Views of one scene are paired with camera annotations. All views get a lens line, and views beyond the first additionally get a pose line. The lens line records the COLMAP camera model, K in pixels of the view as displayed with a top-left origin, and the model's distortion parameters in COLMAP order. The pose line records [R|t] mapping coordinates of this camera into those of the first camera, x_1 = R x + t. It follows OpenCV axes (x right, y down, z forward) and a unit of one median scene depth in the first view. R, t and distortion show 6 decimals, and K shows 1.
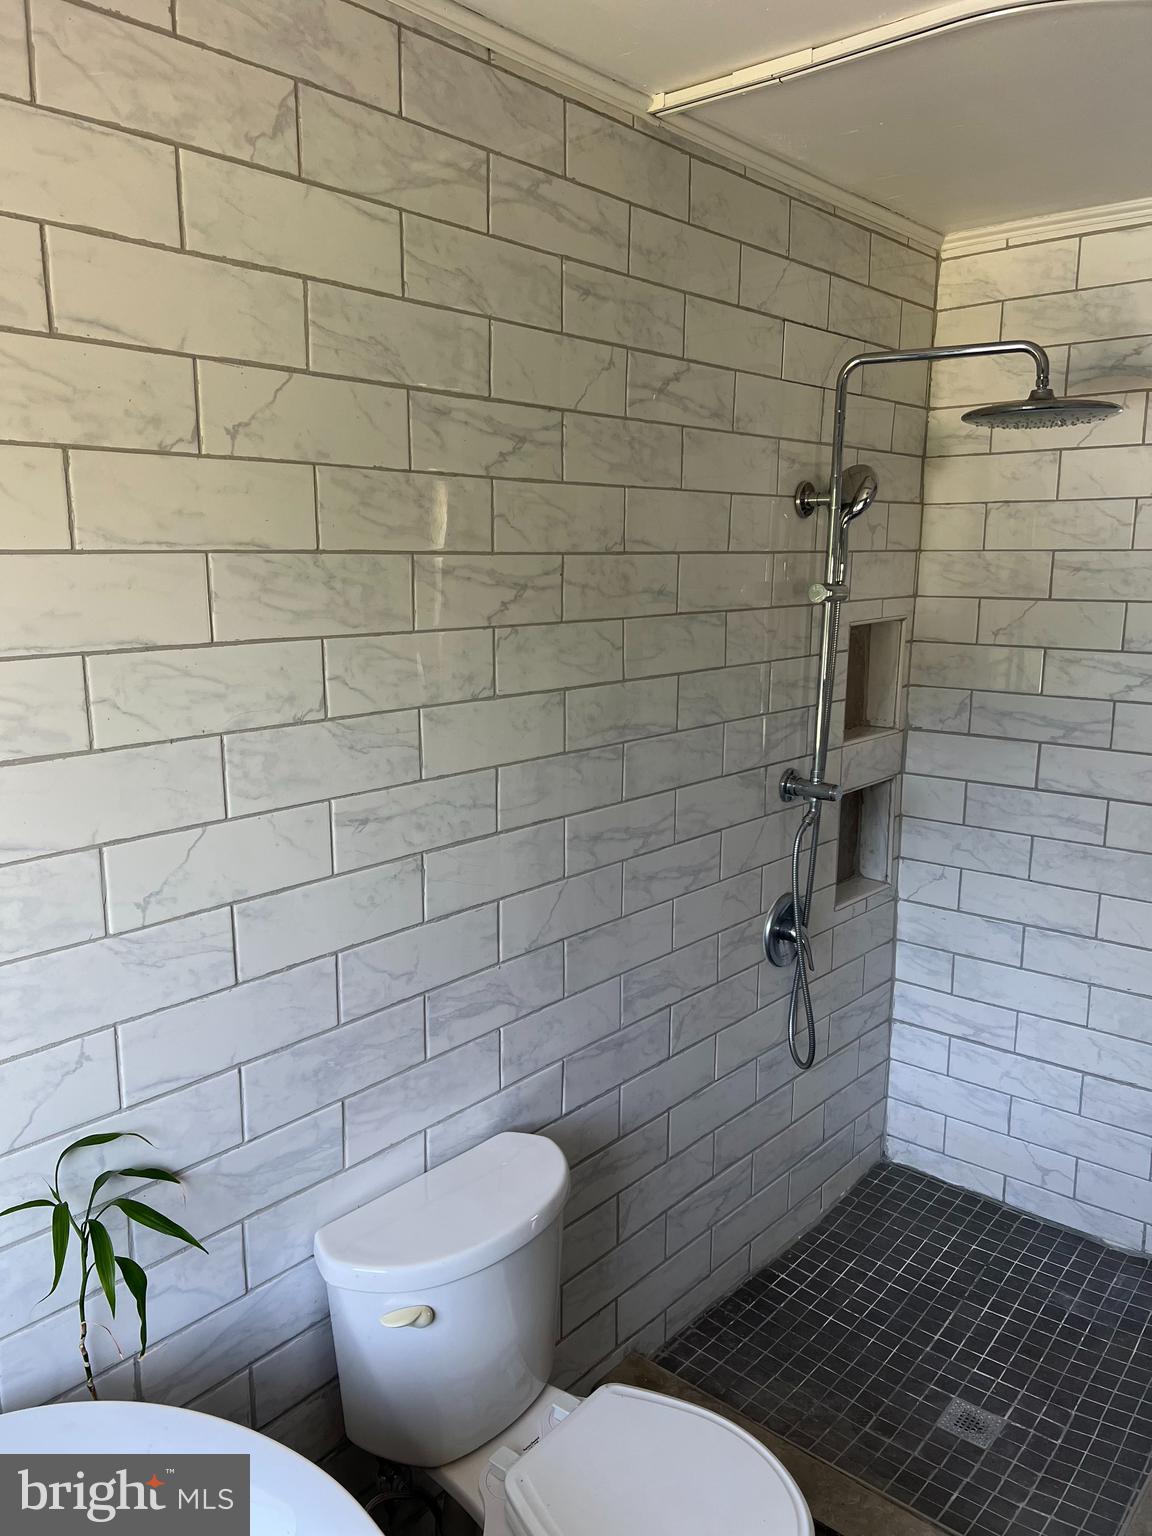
lens RADIAL K [[1176.9, 0, 575.6], [0, 1176.9, 773.7], [0, 0, 1]] dist [0.029551, -0.011405]
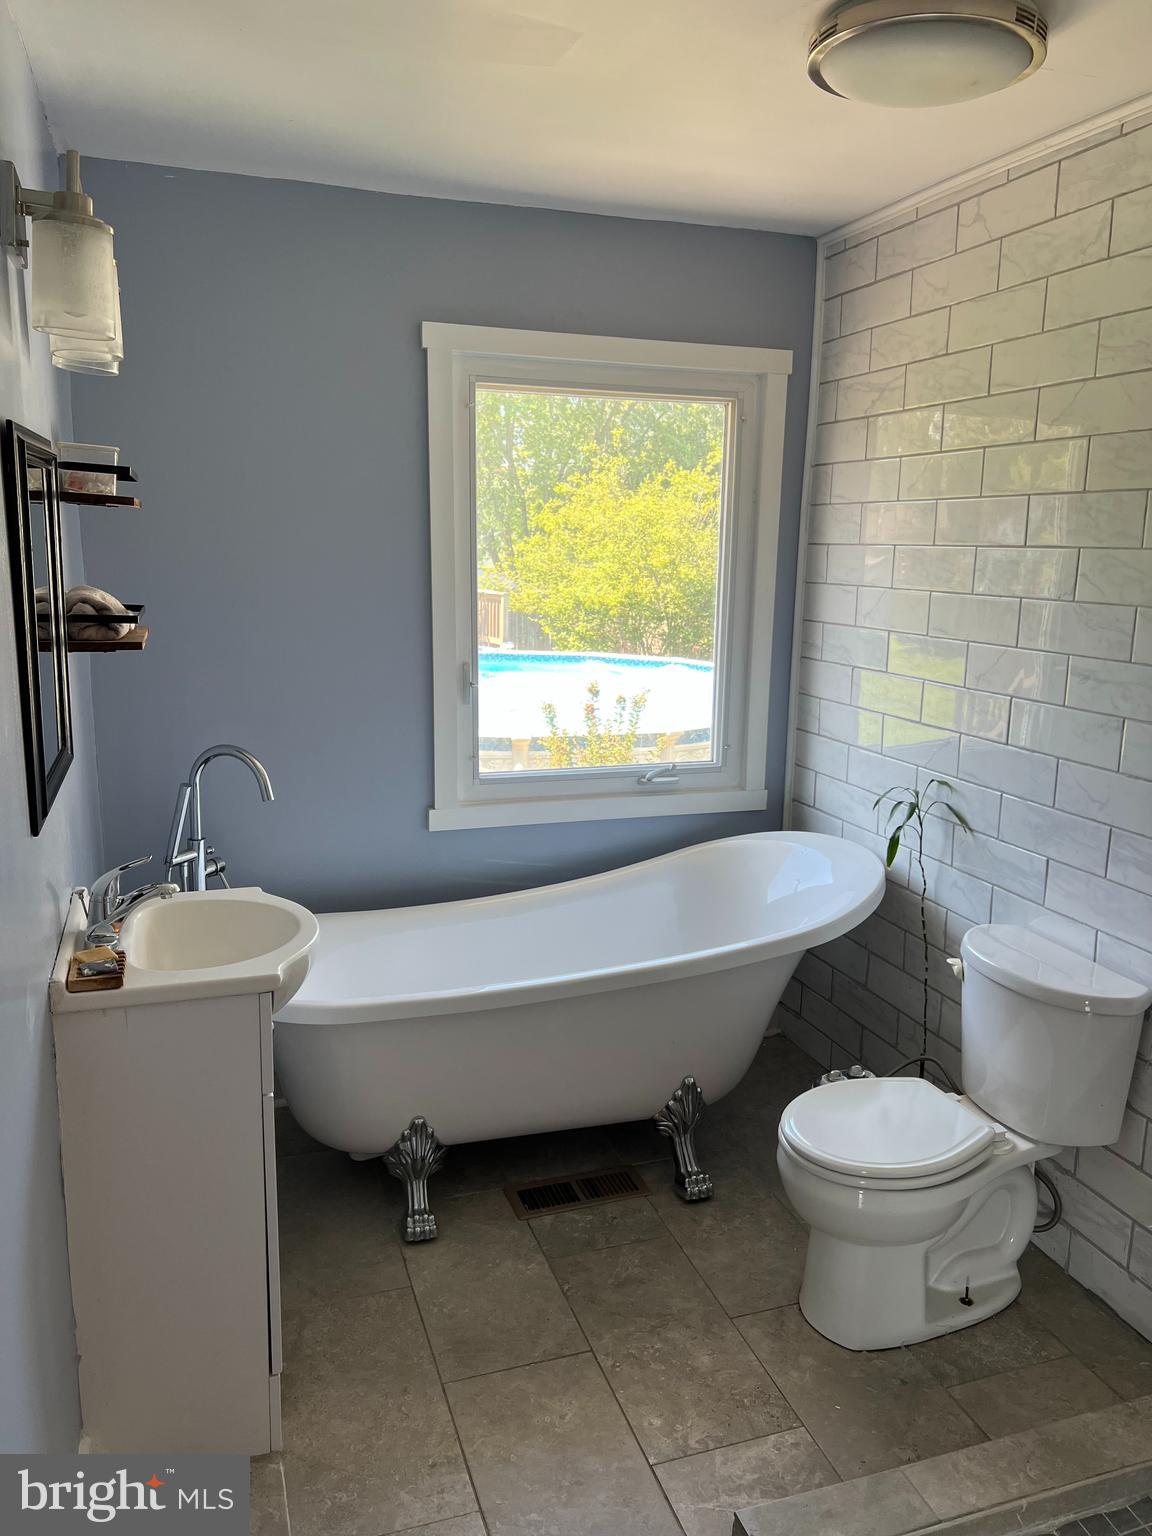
lens RADIAL K [[1176.9, 0, 577.9], [0, 1176.9, 767.6], [0, 0, 1]] dist [0.029551, -0.011405]
pose [[-0.520083, 0.144726, -0.841765, 1.436646], [-0.187292, 0.942229, 0.277717, -0.146894], [0.833328, 0.302092, -0.462931, 1.220525]]
